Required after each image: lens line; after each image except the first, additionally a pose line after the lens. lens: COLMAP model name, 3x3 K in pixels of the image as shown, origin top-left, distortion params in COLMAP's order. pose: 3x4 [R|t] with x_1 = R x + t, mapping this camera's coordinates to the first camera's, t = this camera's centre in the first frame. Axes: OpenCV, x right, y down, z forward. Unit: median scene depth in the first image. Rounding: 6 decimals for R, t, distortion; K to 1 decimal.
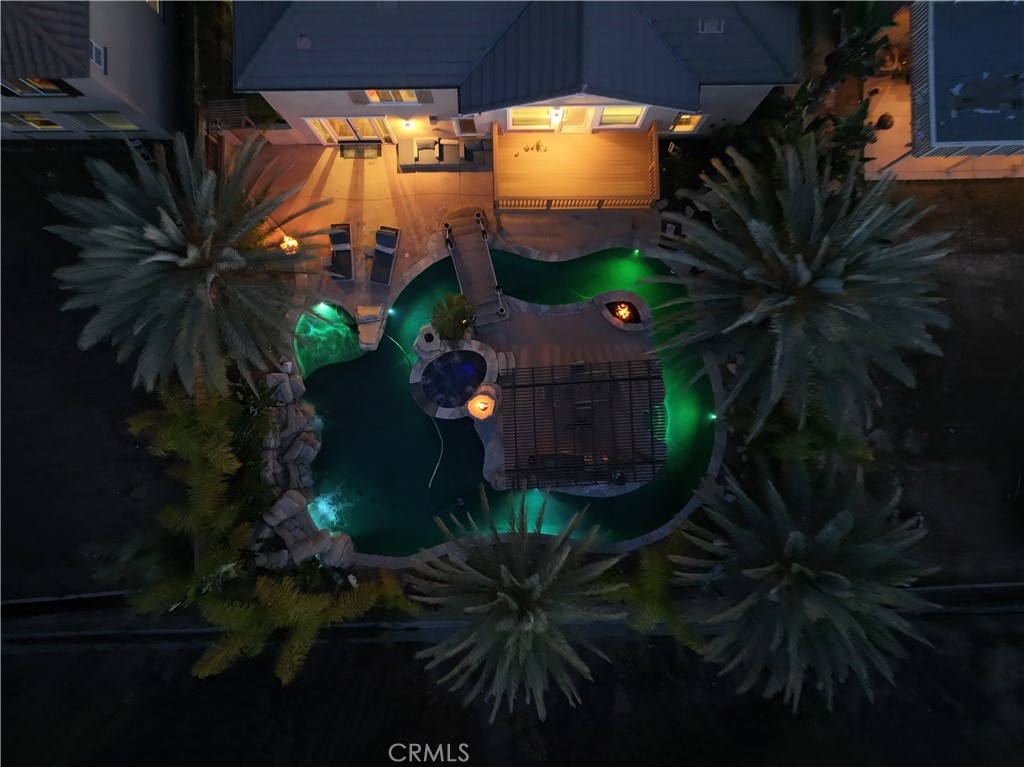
lens RADIAL K [[716.5, 0, 517.0], [0, 716.5, 380.6], [0, 0, 1]] dist [0.006746, 0.009010]
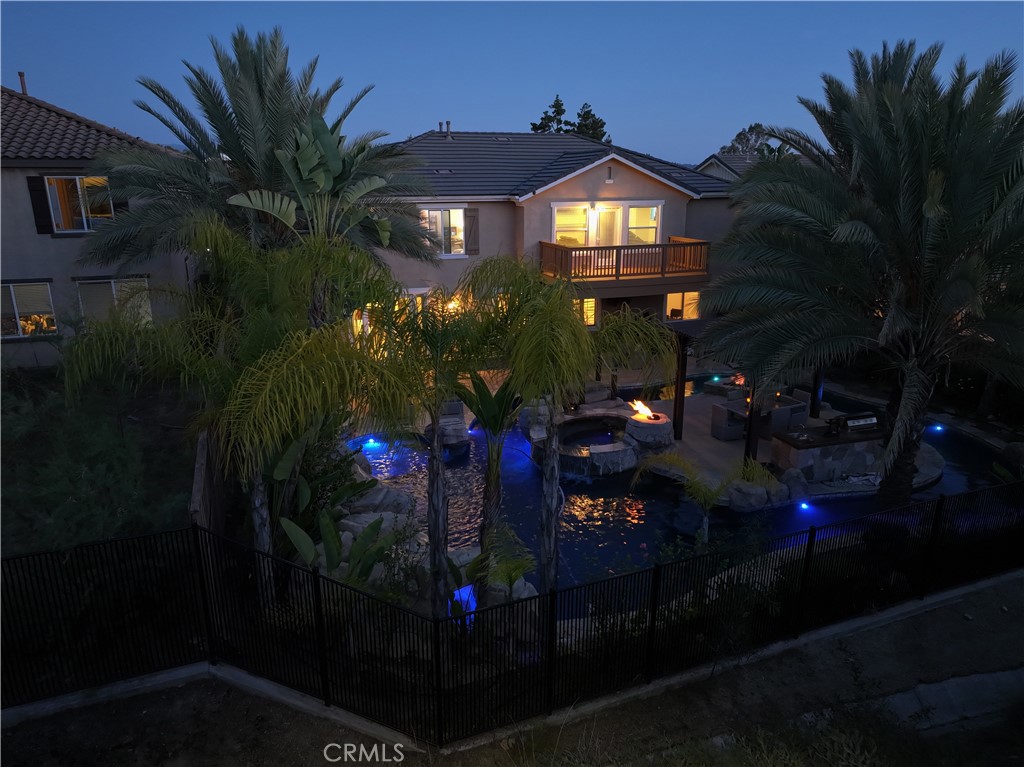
lens RADIAL K [[716.5, 0, 514.4], [0, 716.5, 385.3], [0, 0, 1]] dist [0.006746, 0.009010]
pose [[0.949538, -0.098388, 0.297822, -0.372610], [0.313540, 0.323204, -0.892878, 0.593442], [-0.008409, 0.941201, 0.337743, 0.766069]]
